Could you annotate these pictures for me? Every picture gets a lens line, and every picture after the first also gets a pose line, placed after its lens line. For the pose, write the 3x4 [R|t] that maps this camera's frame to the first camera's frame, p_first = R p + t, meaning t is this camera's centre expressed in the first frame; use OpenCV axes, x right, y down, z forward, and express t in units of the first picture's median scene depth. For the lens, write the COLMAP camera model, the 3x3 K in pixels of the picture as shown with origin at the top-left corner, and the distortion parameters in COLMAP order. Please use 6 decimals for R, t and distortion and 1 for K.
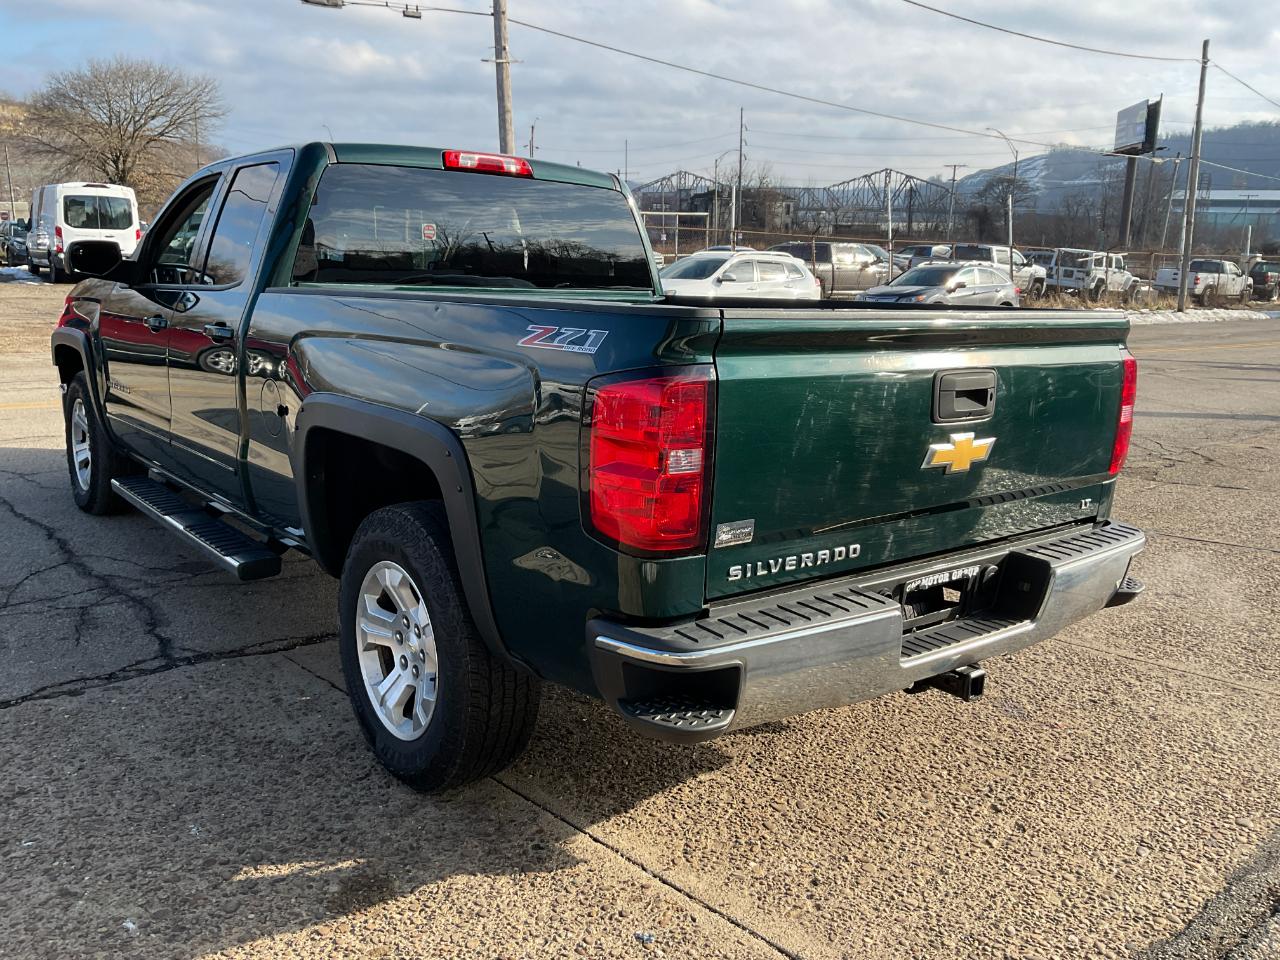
lens RADIAL K [[1081.5, 0, 641.4], [0, 1081.5, 453.1], [0, 0, 1]] dist [0.002441, -0.065507]
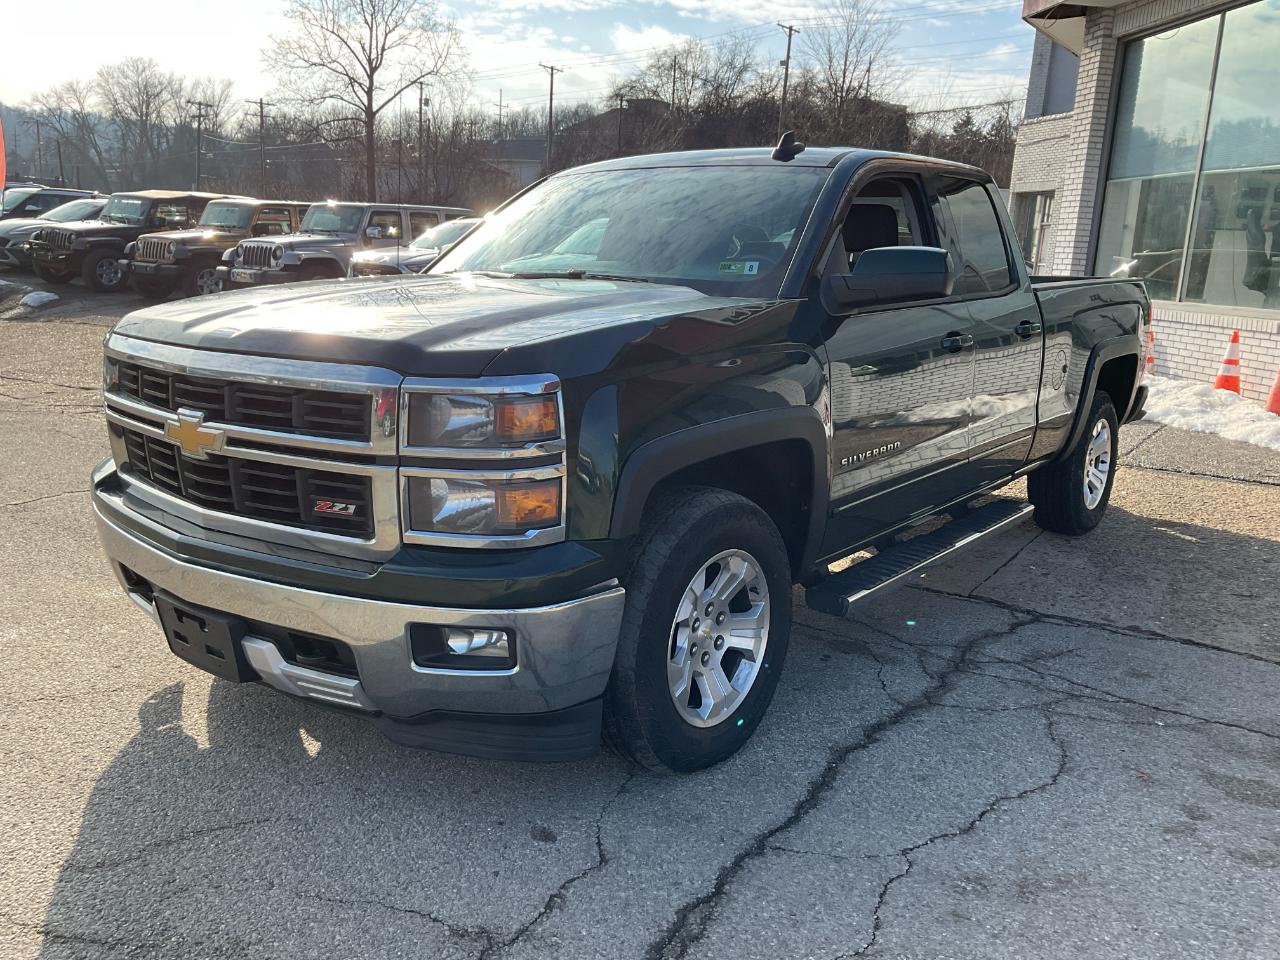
lens RADIAL K [[1059.1, 0, 640.0], [0, 1059.1, 480.0], [0, 0, 1]] dist [0.096246, -0.188122]
pose [[-0.235779, -0.229273, 0.944374, -1.017305], [0.133227, 0.954970, 0.265108, -0.232446], [-0.962631, 0.188323, -0.194617, 1.170879]]
